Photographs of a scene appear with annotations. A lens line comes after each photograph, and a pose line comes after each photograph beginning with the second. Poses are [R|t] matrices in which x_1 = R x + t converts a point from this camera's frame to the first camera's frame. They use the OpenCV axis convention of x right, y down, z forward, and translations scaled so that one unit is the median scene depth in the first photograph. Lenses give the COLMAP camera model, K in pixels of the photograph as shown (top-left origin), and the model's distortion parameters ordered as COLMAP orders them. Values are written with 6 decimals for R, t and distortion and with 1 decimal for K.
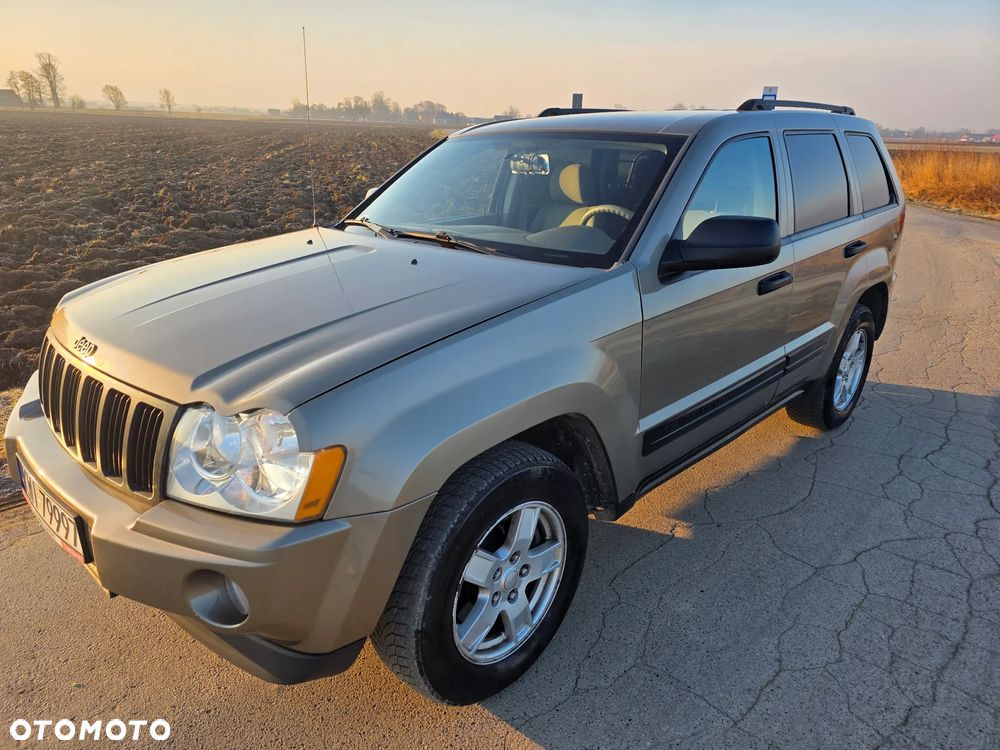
lens RADIAL K [[669.8, 0, 499.1], [0, 669.8, 377.3], [0, 0, 1]] dist [0.048226, -0.039395]
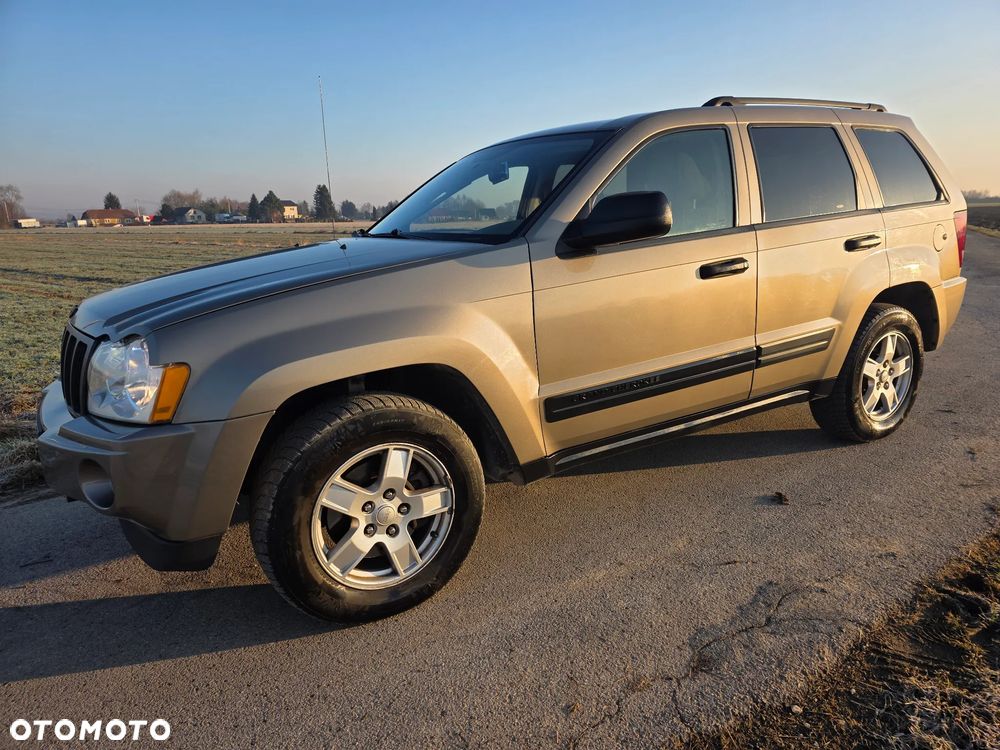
lens RADIAL K [[667.1, 0, 506.8], [0, 667.1, 391.1], [0, 0, 1]] dist [0.056214, -0.045821]
pose [[0.970232, 0.003109, -0.242158, 0.466361], [-0.021334, 0.997127, -0.072676, 0.168323], [0.241237, 0.075678, 0.967511, -0.040143]]
